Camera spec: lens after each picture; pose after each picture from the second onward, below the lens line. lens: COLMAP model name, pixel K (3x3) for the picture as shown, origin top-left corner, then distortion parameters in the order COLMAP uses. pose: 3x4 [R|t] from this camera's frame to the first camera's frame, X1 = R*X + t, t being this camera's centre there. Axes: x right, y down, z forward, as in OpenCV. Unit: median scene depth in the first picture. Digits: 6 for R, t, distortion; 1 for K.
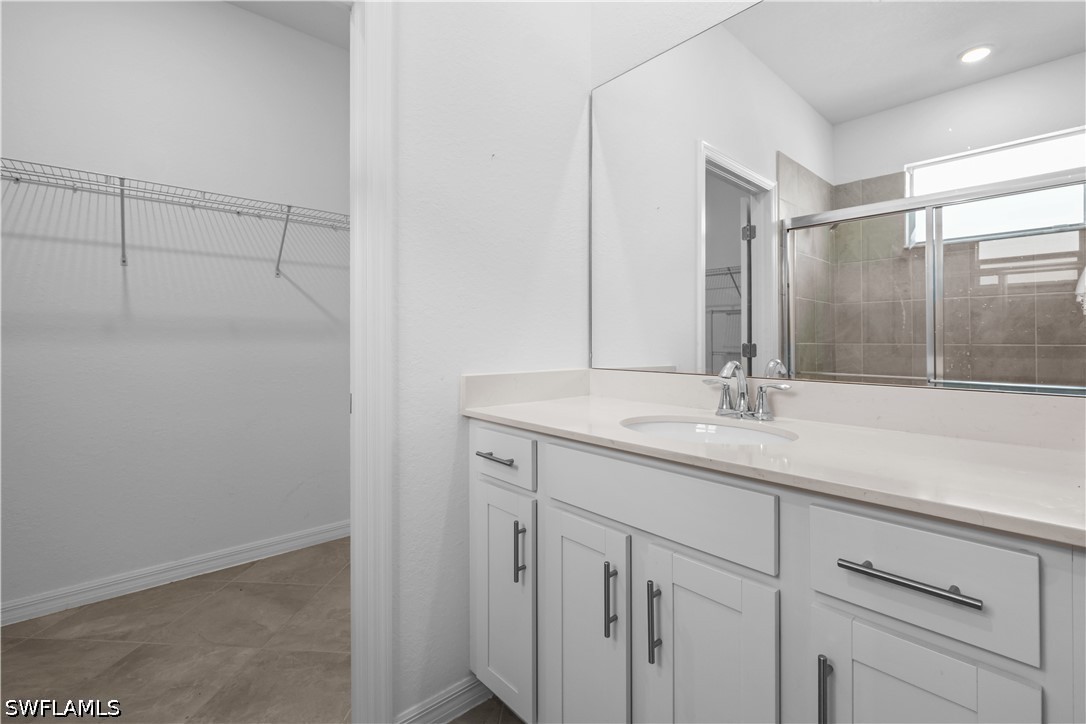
lens RADIAL K [[474.6, 0, 542.5], [0, 474.6, 332.4], [0, 0, 1]] dist [-0.001664, -0.000121]
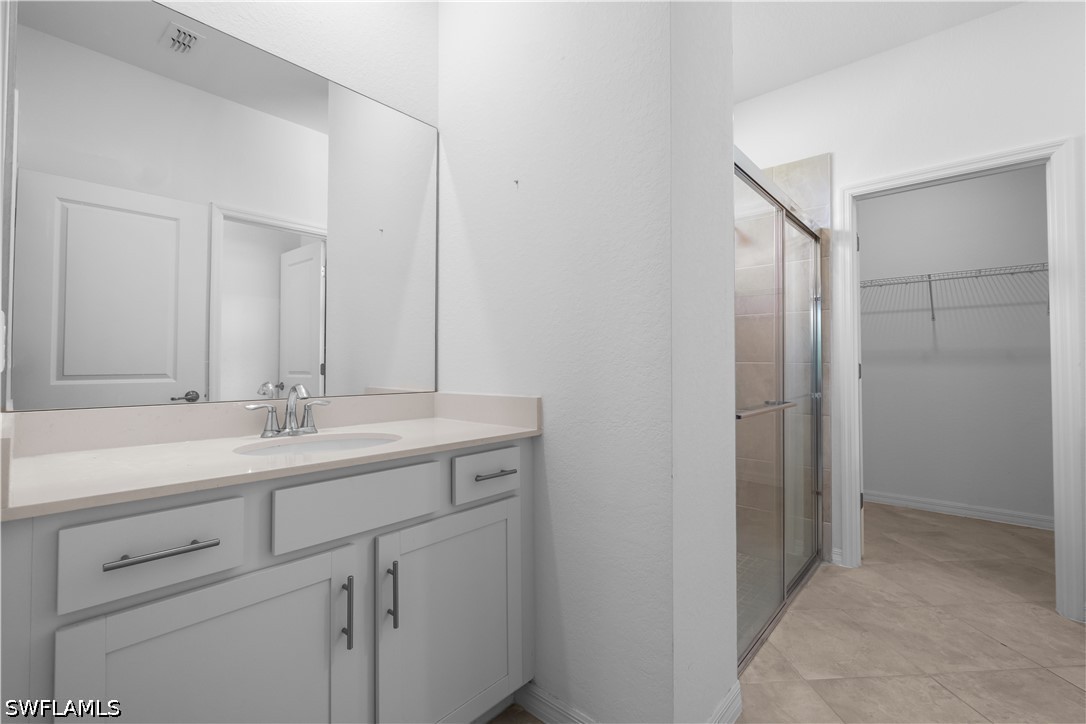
lens RADIAL K [[474.6, 0, 542.8], [0, 474.6, 358.2], [0, 0, 1]] dist [-0.001664, -0.000121]
pose [[0.114197, -0.015375, -0.993339, 0.660204], [0.012133, 0.999827, -0.014081, 0.001601], [0.993384, -0.010444, 0.114363, -0.603495]]
